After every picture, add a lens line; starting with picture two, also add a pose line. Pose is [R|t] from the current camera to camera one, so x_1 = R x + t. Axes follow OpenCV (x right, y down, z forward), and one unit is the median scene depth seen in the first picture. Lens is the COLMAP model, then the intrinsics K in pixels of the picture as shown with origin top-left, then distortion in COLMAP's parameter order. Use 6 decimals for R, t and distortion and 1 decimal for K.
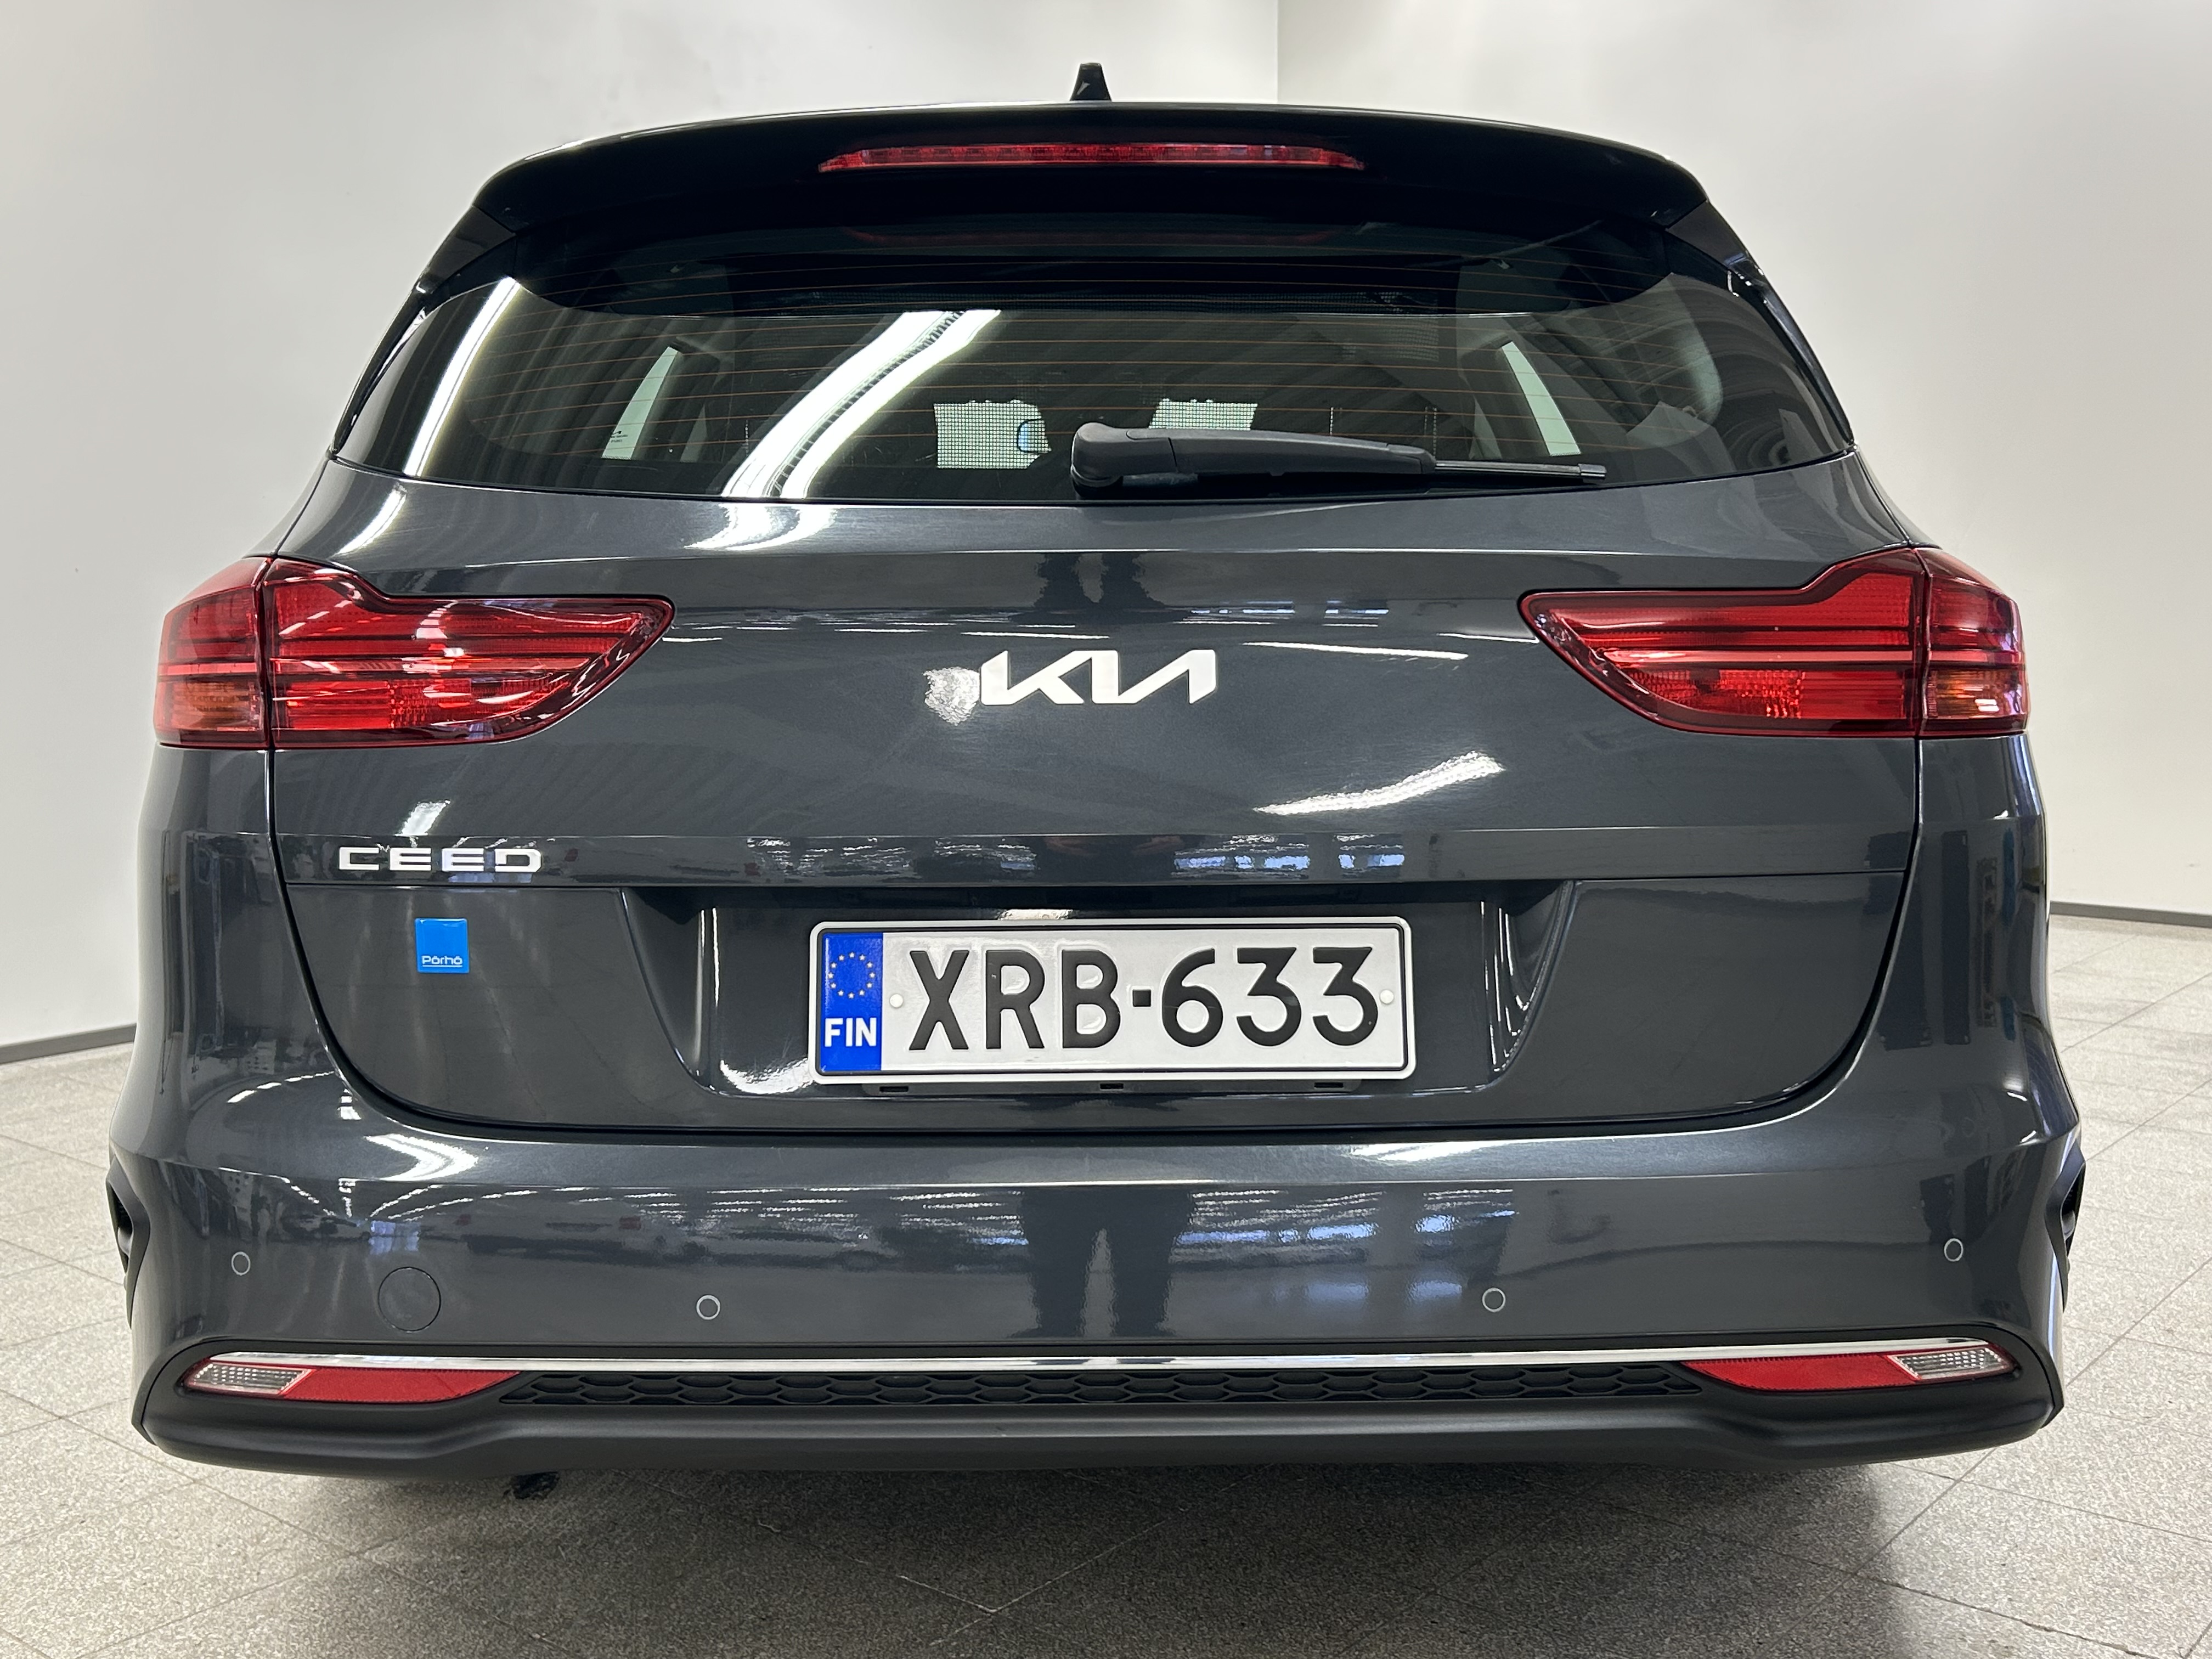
lens RADIAL K [[3979.0, 0, 1106.0], [0, 3979.0, 829.5], [0, 0, 1]] dist [-0.202401, -0.047996]
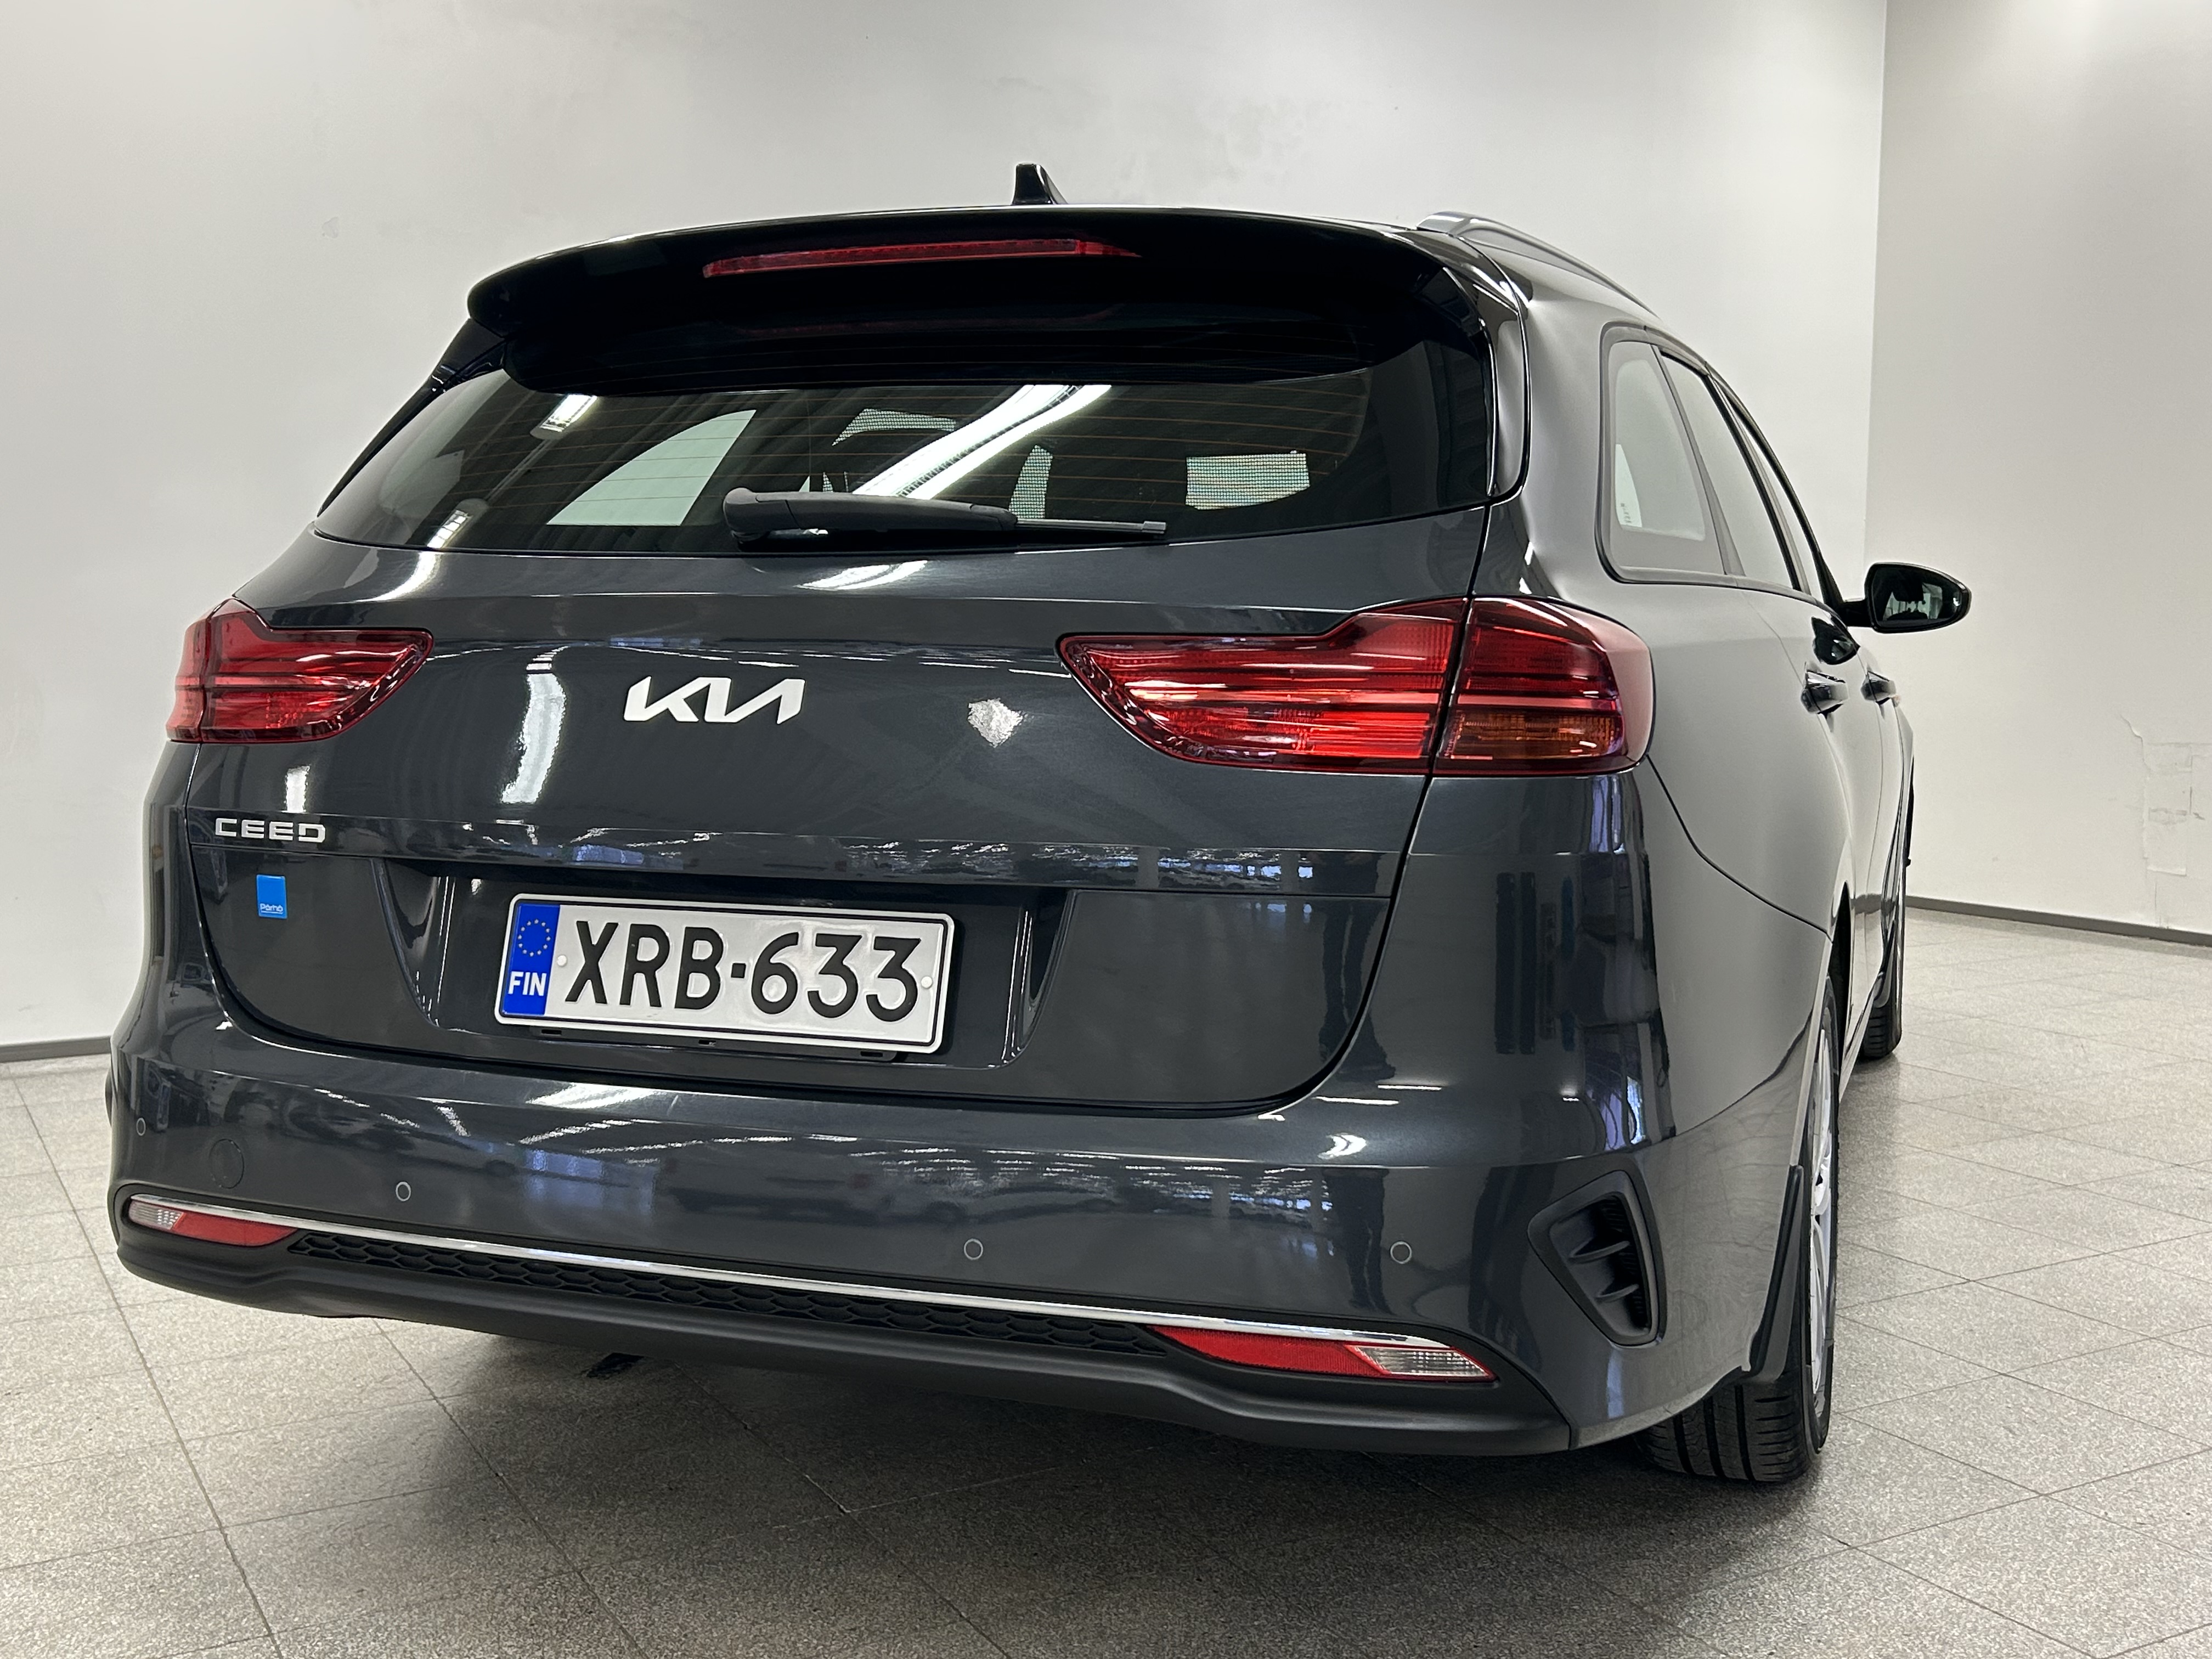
lens RADIAL K [[3979.0, 0, 1106.0], [0, 3979.0, 829.5], [0, 0, 1]] dist [-0.202401, -0.047996]
pose [[0.877824, 0.039191, -0.477377, 0.671696], [-0.044239, 0.999021, 0.000667, -0.005391], [0.476936, 0.020533, 0.878698, 0.006735]]
